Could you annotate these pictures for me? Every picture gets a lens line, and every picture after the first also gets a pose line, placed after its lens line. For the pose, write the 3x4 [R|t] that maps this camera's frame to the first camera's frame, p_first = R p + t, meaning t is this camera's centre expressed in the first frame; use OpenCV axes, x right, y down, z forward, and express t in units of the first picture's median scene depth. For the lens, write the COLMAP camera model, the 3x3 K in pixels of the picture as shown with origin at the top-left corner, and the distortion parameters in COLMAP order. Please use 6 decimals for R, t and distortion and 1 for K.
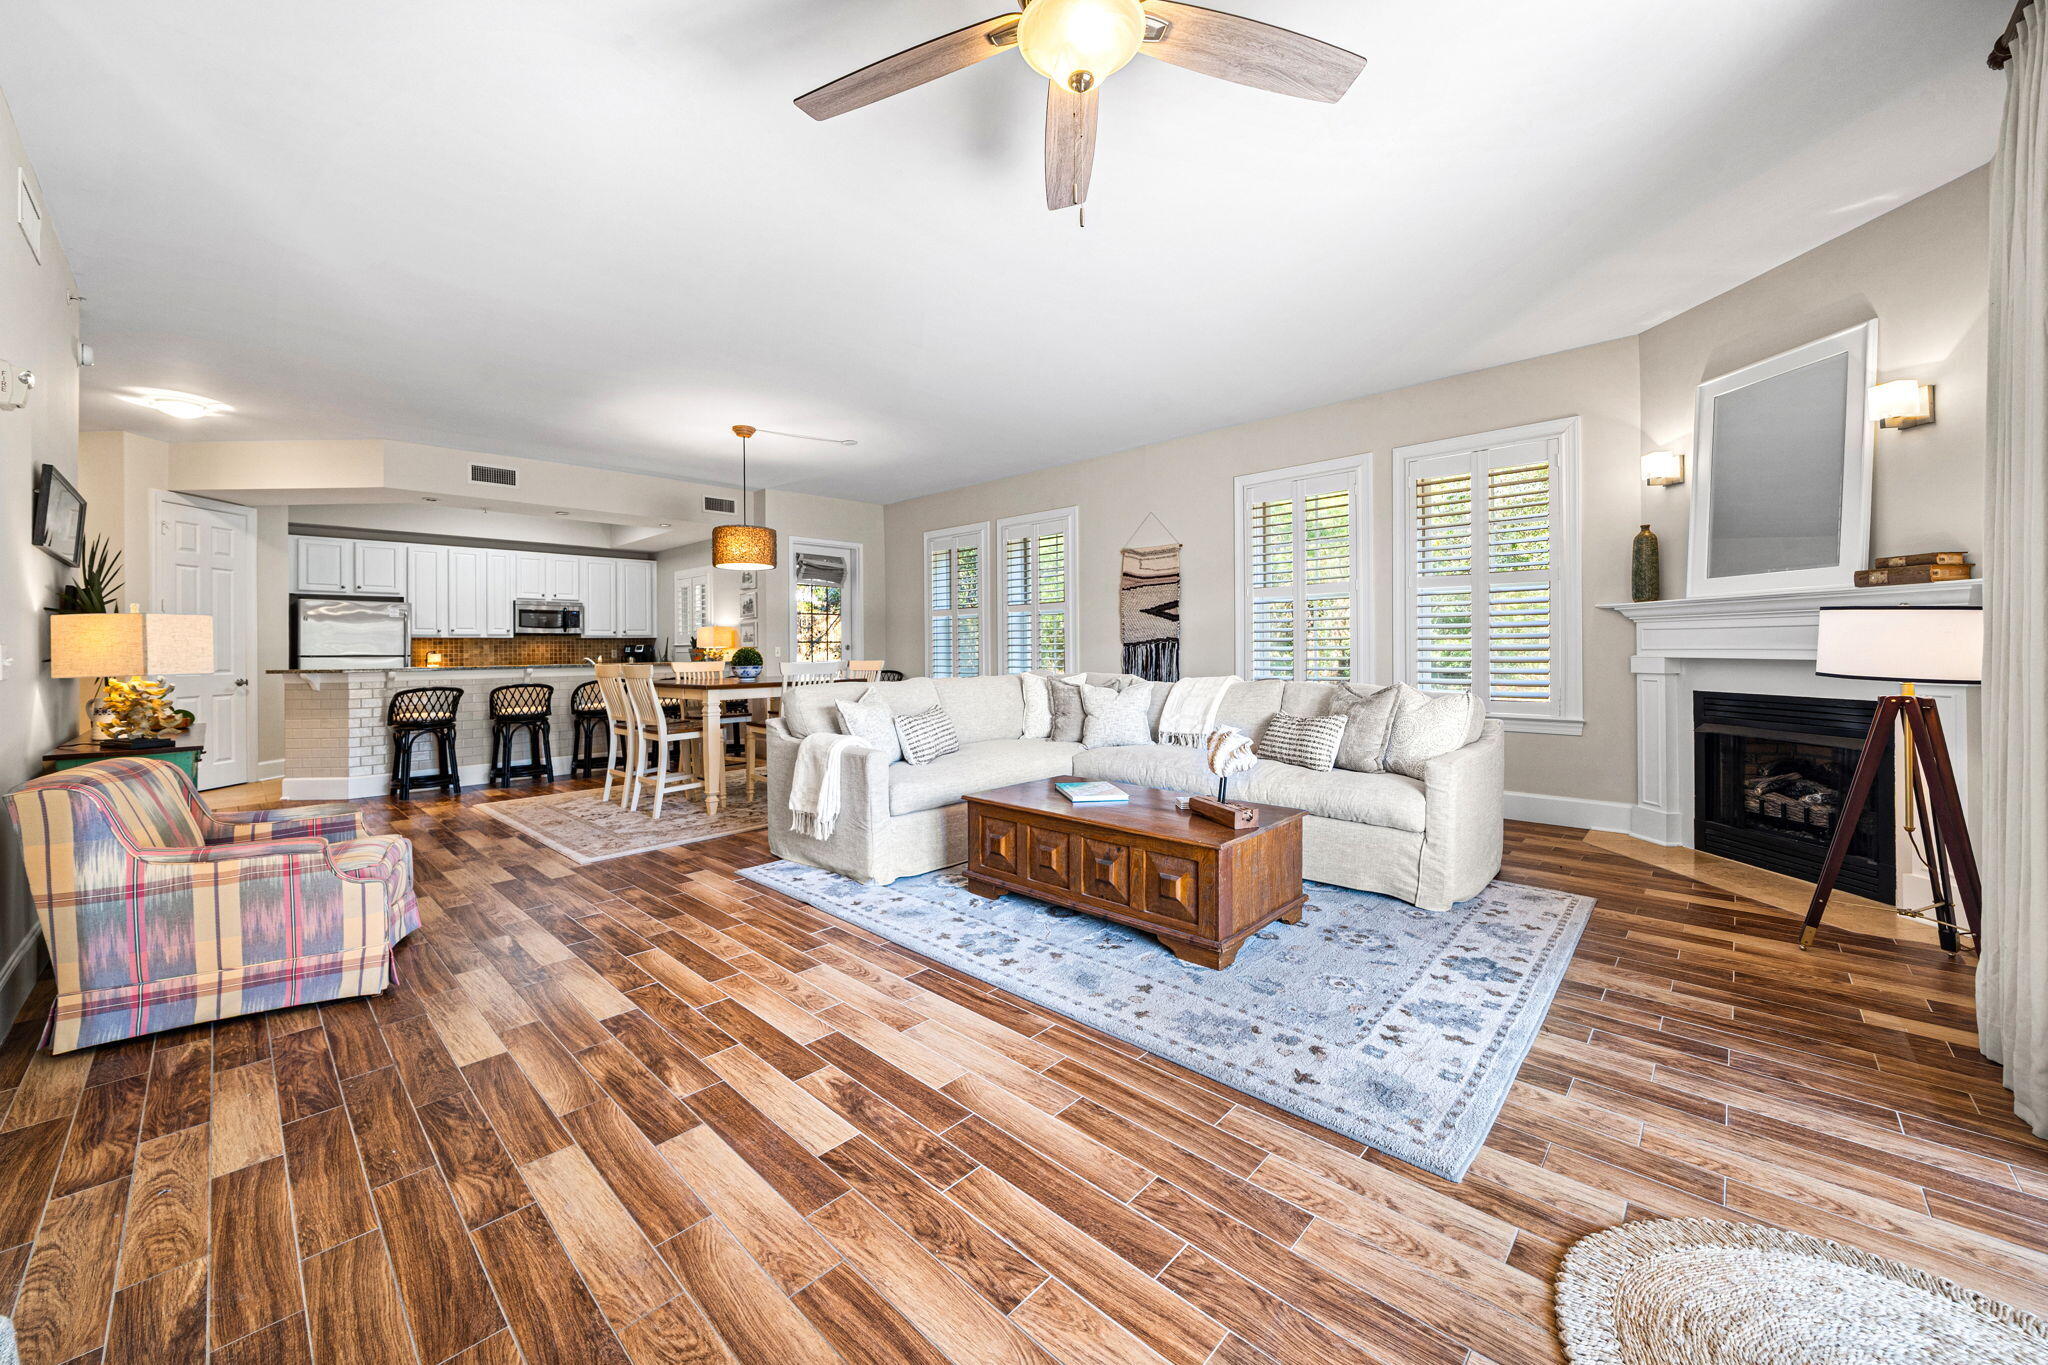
lens RADIAL K [[784.9, 0, 1029.1], [0, 784.9, 656.3], [0, 0, 1]] dist [-0.006788, 0.000613]
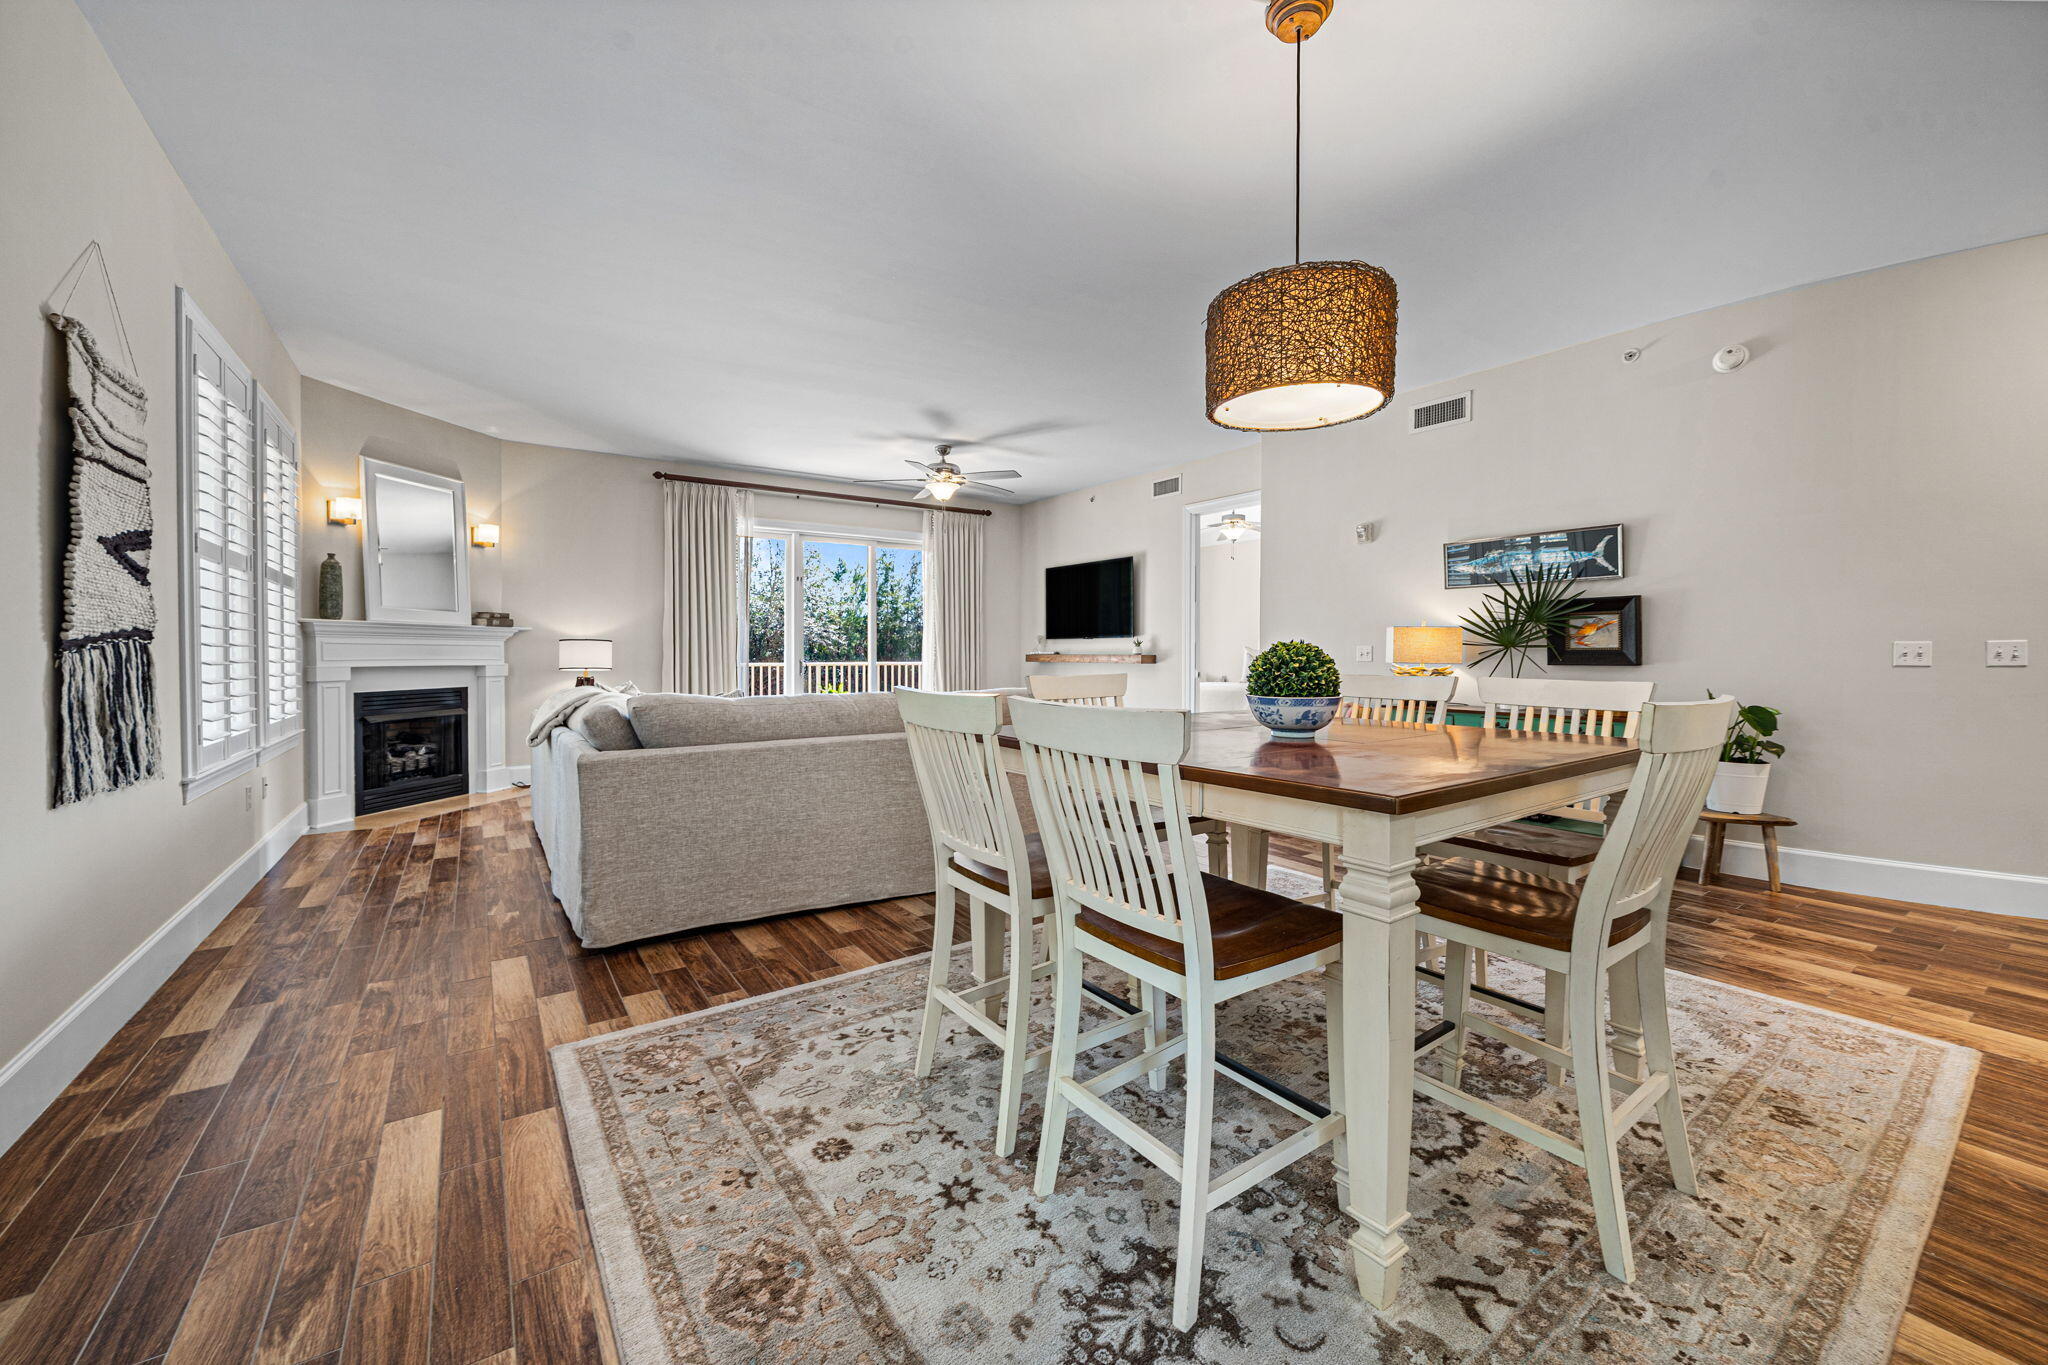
lens RADIAL K [[784.9, 0, 988.6], [0, 784.9, 663.8], [0, 0, 1]] dist [-0.006788, 0.000613]
pose [[-0.975148, 0.008940, 0.221374, -0.522171], [0.014045, 0.999670, 0.021498, -0.017934], [-0.221109, 0.024073, -0.974952, 2.333747]]
